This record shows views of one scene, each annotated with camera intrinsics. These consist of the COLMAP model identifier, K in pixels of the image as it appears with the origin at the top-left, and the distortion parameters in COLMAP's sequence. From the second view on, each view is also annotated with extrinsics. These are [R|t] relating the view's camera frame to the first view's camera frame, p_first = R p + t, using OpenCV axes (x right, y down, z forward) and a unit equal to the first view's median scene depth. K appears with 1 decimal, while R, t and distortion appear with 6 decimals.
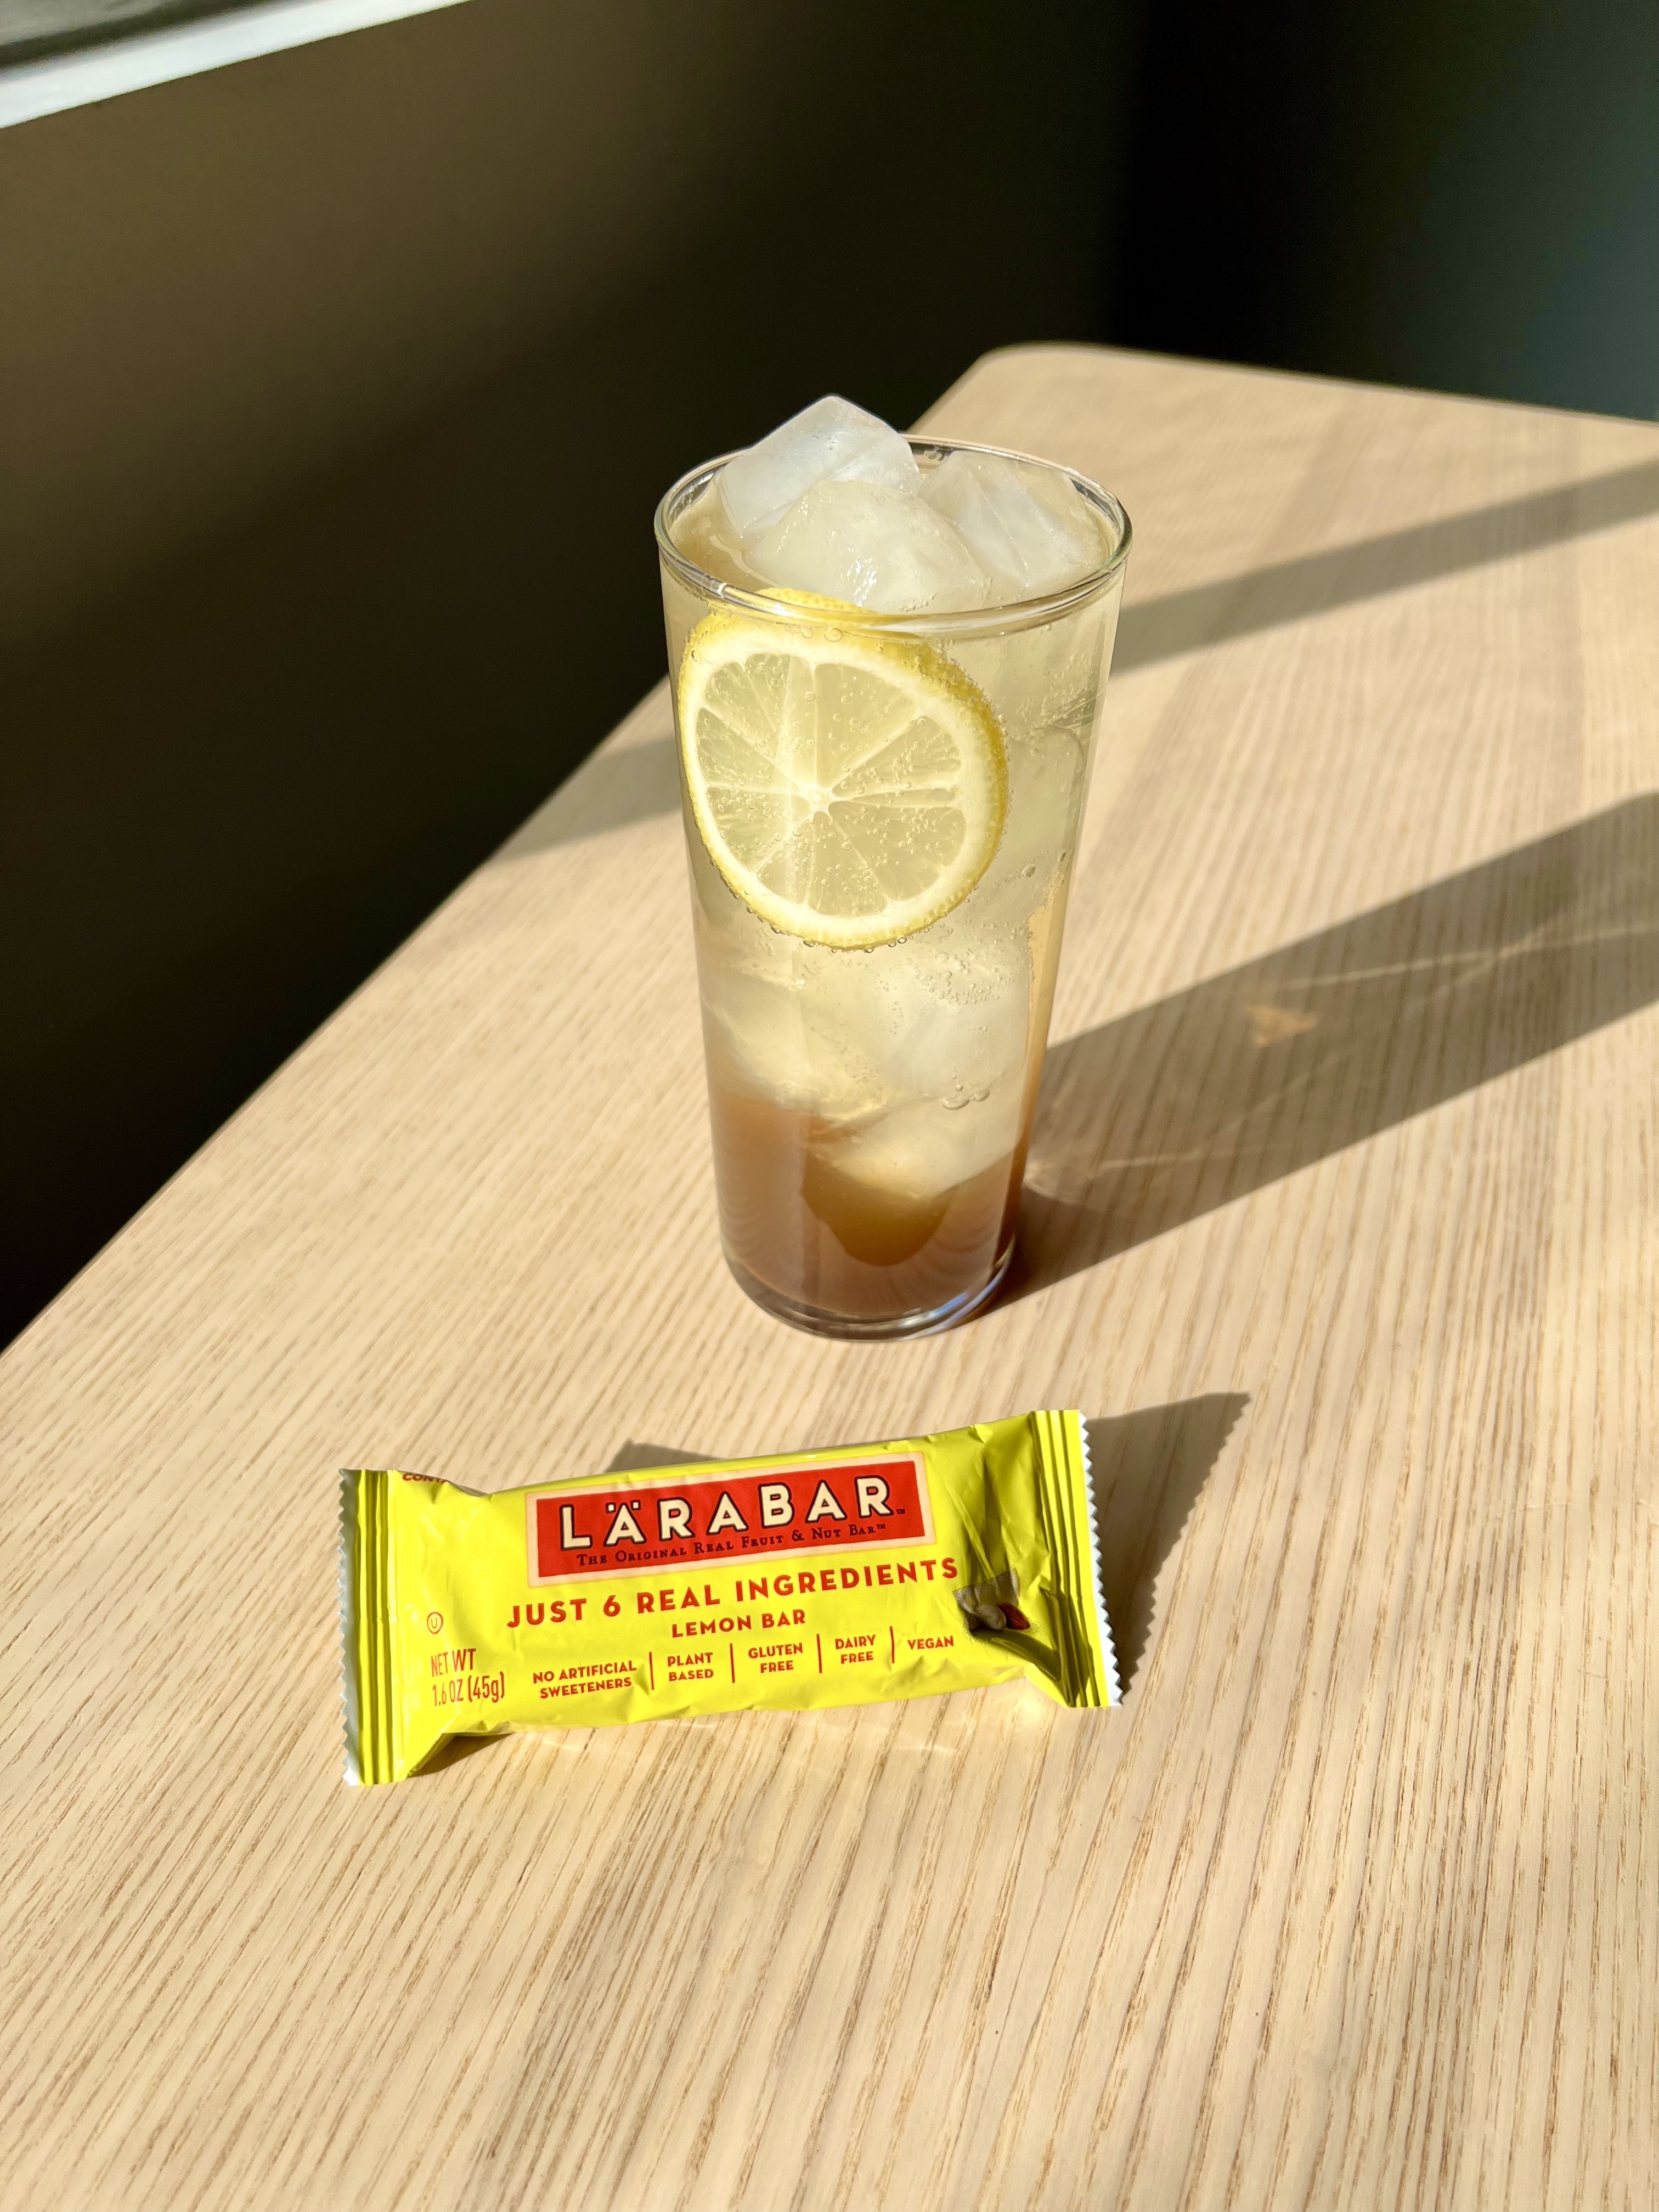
lens RADIAL K [[1697.6, 0, 829.5], [0, 1697.6, 1106.0], [0, 0, 1]] dist [-0.010579, -0.005521]
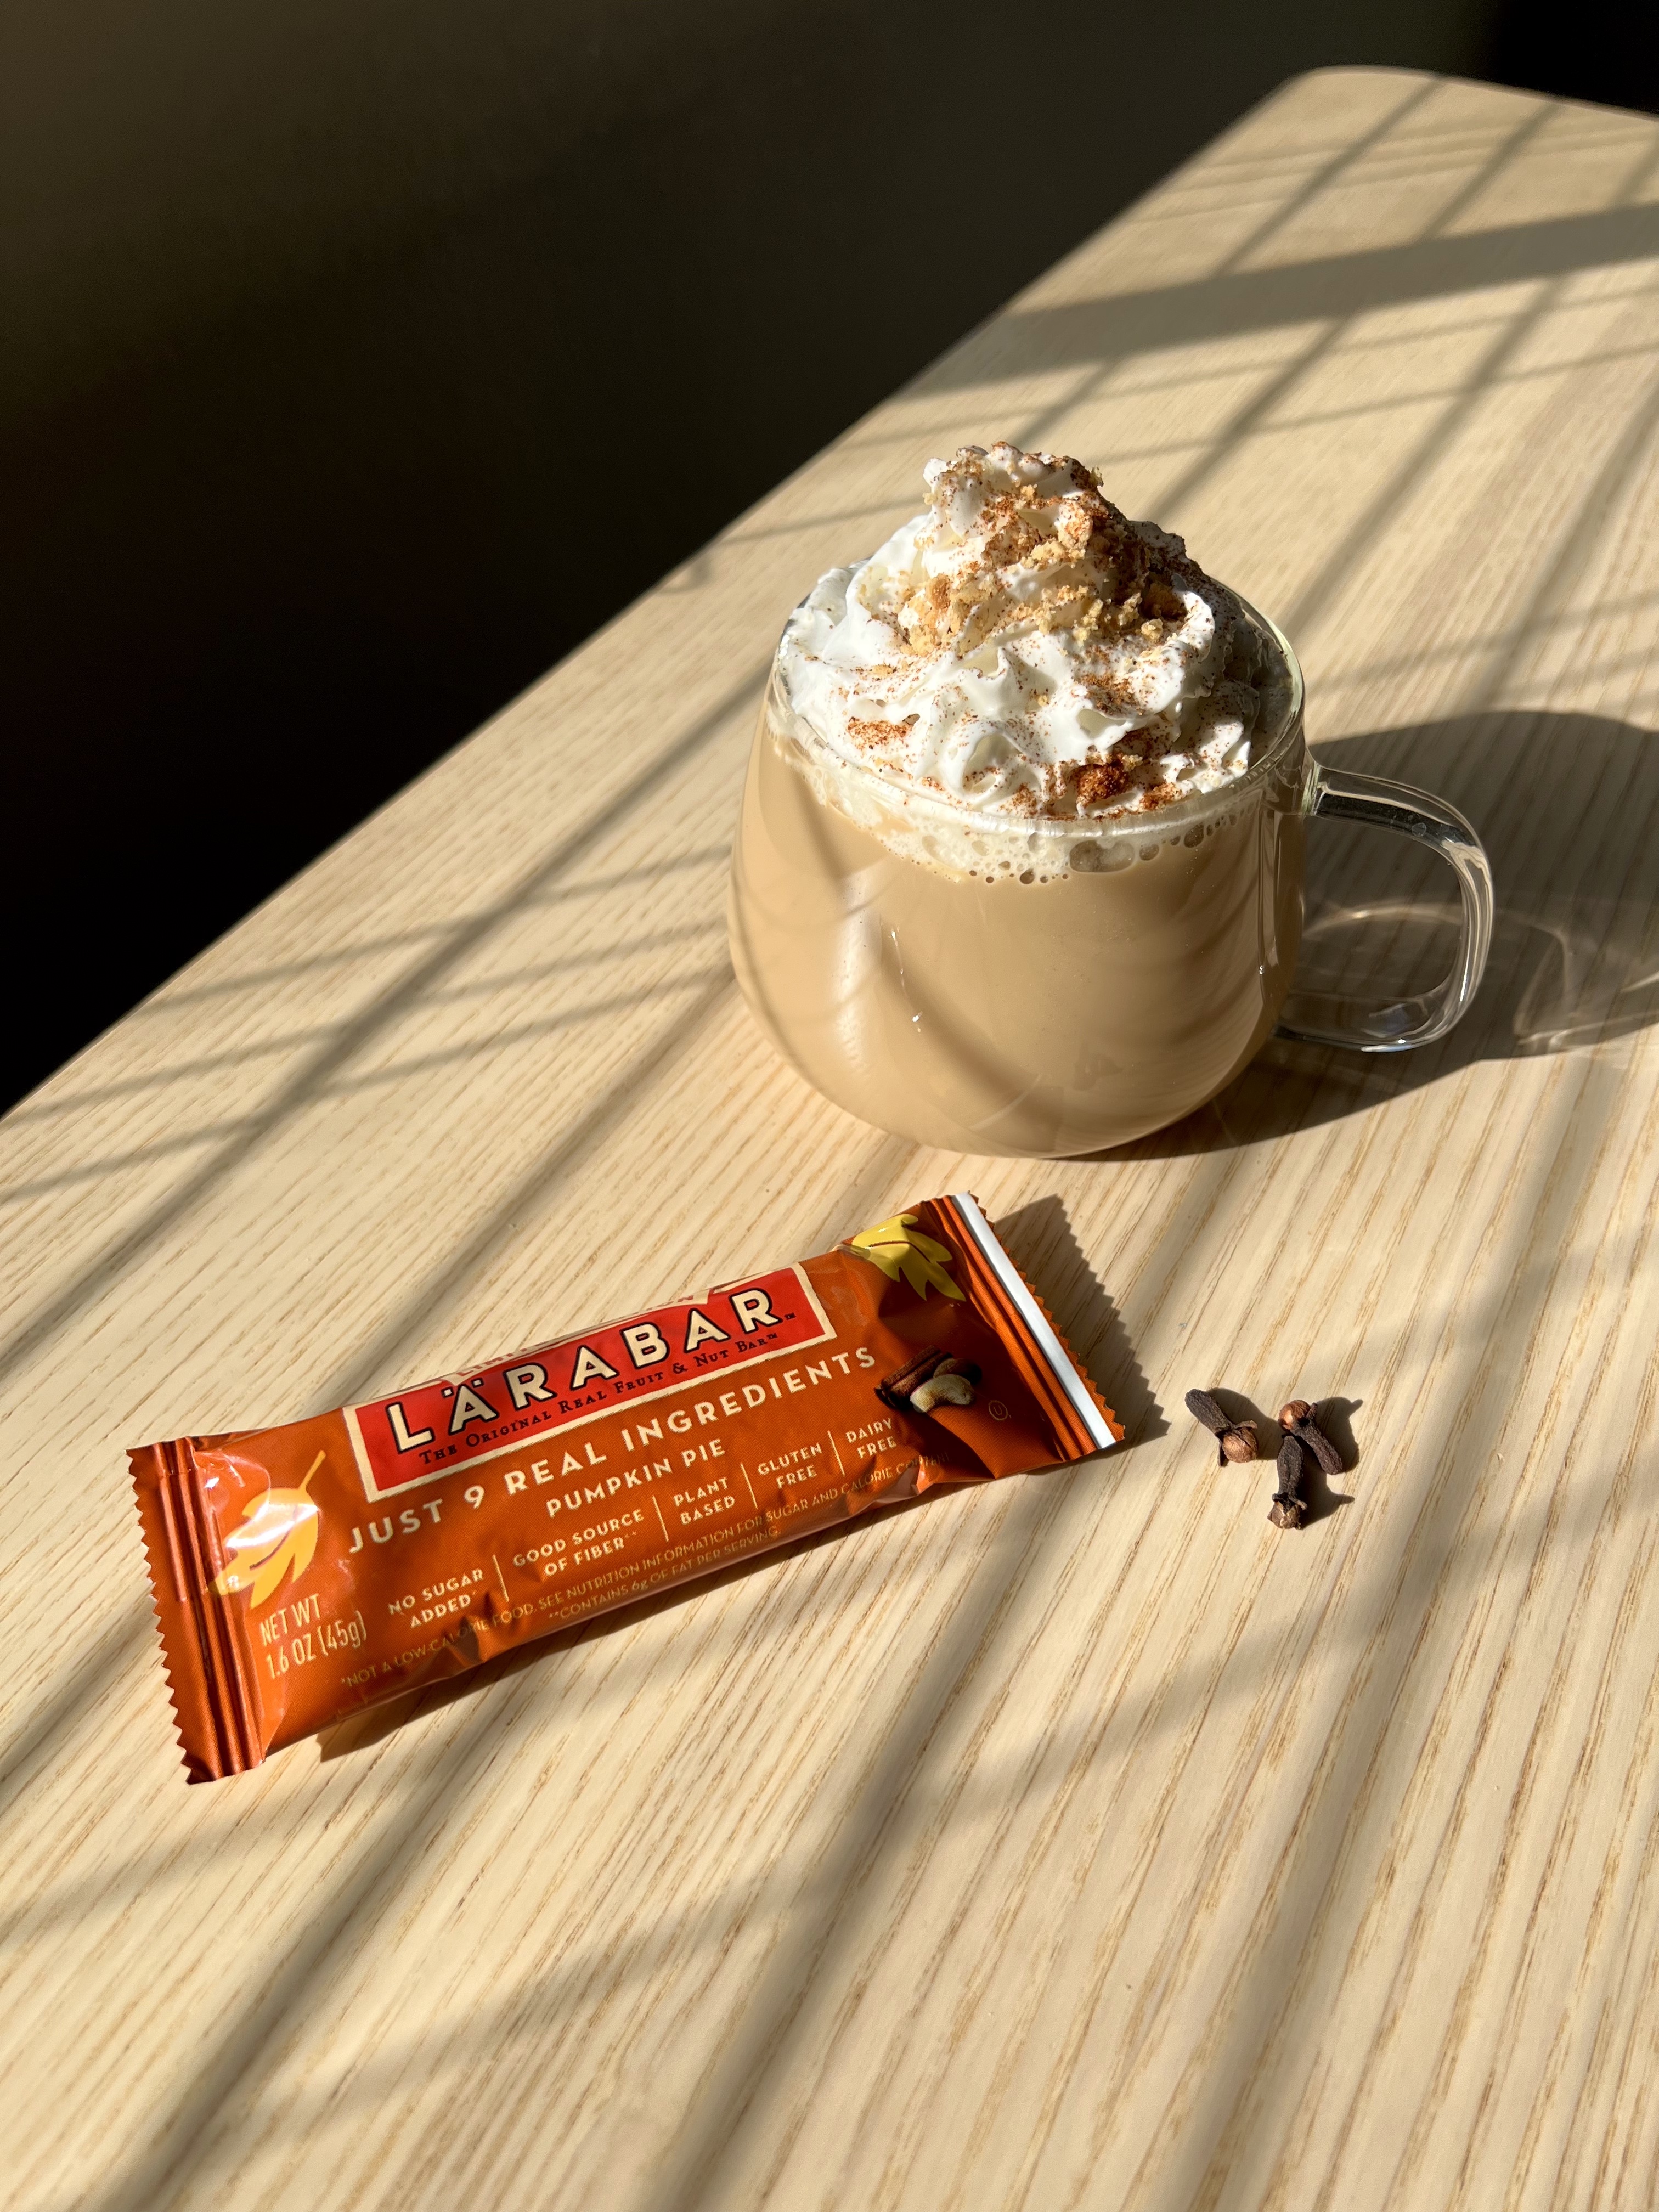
lens RADIAL K [[1697.6, 0, 829.5], [0, 1697.6, 1106.0], [0, 0, 1]] dist [-0.010579, -0.005521]
pose [[0.987381, 0.111974, -0.111987, 0.052608], [-0.098518, 0.987967, 0.119226, -0.059992], [0.123990, -0.106688, 0.986531, 0.310693]]
